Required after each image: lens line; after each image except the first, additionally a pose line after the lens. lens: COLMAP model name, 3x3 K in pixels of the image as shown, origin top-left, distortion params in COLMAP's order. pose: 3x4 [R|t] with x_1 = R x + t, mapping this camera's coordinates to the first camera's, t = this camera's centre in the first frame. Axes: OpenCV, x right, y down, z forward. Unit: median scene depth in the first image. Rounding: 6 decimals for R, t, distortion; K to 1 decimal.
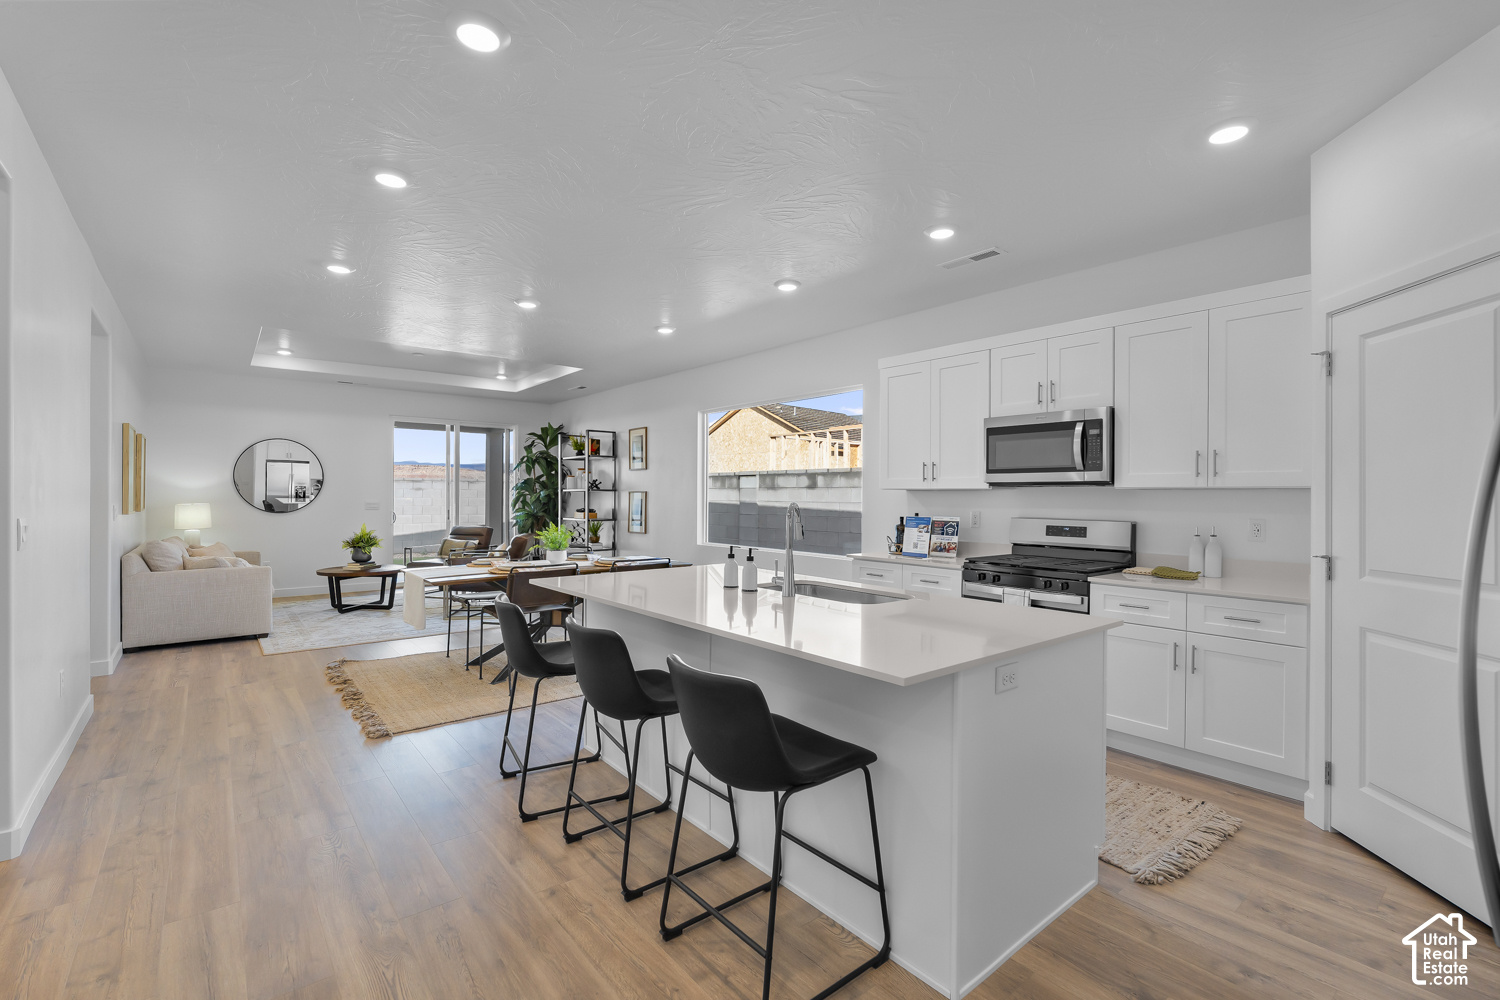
lens RADIAL K [[657.4, 0, 743.4], [0, 657.4, 502.7], [0, 0, 1]] dist [-0.009237, 0.000820]
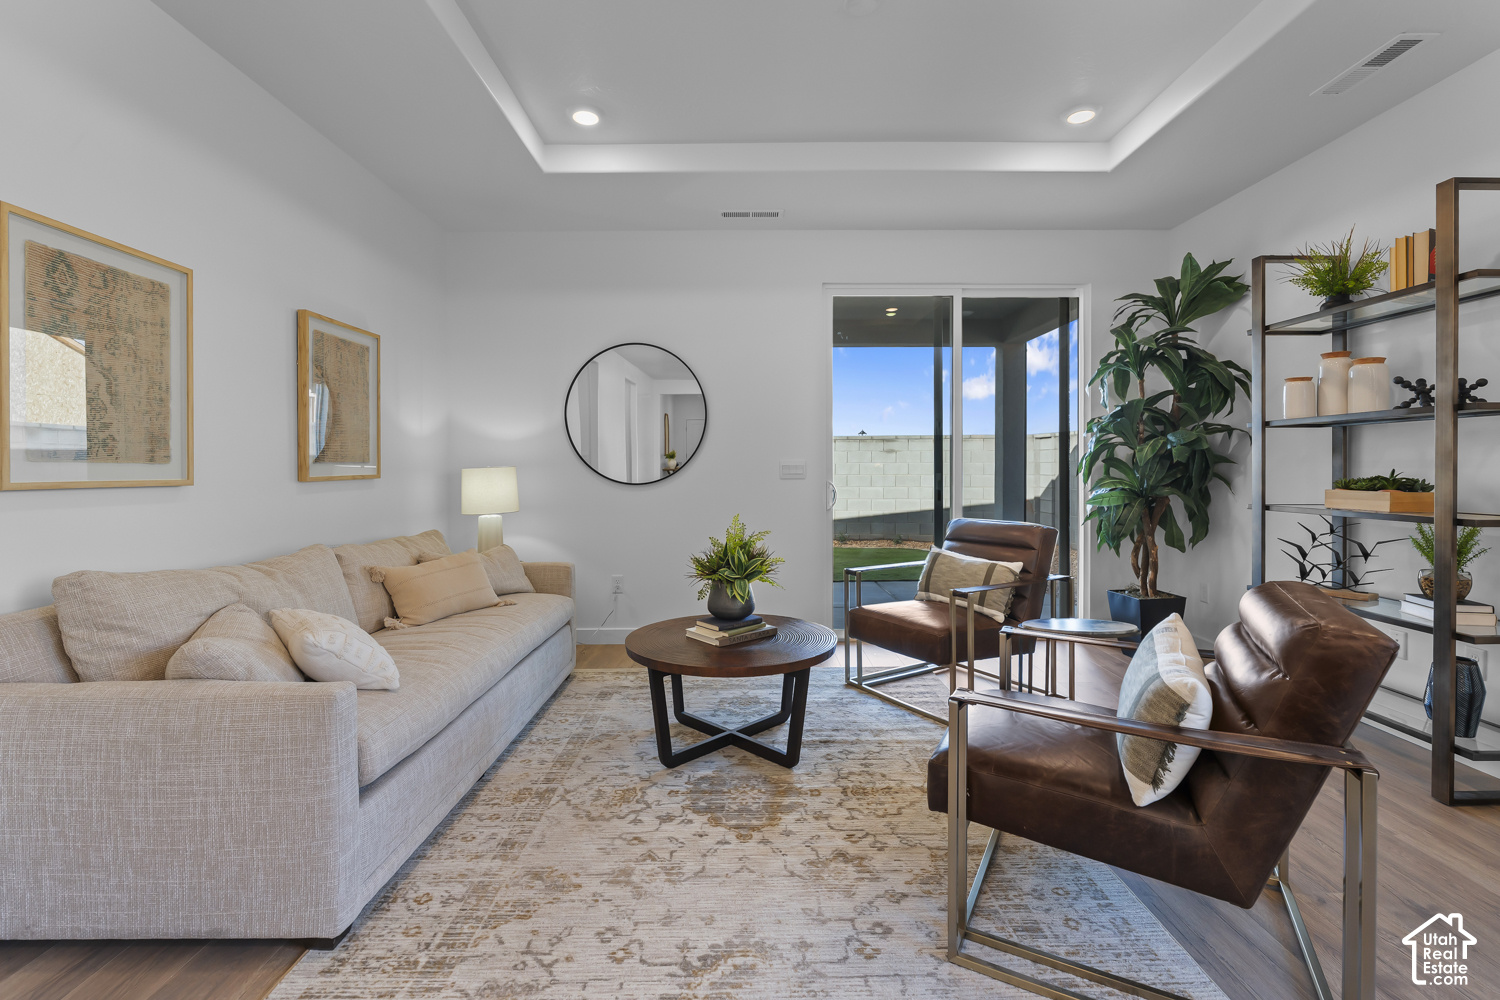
lens RADIAL K [[657.4, 0, 742.5], [0, 657.4, 496.3], [0, 0, 1]] dist [-0.009237, 0.000820]
pose [[0.784418, 0.014511, -0.620063, -0.264324], [0.000520, 0.999711, 0.024054, 0.009950], [0.620233, -0.019191, 0.784183, 0.542170]]
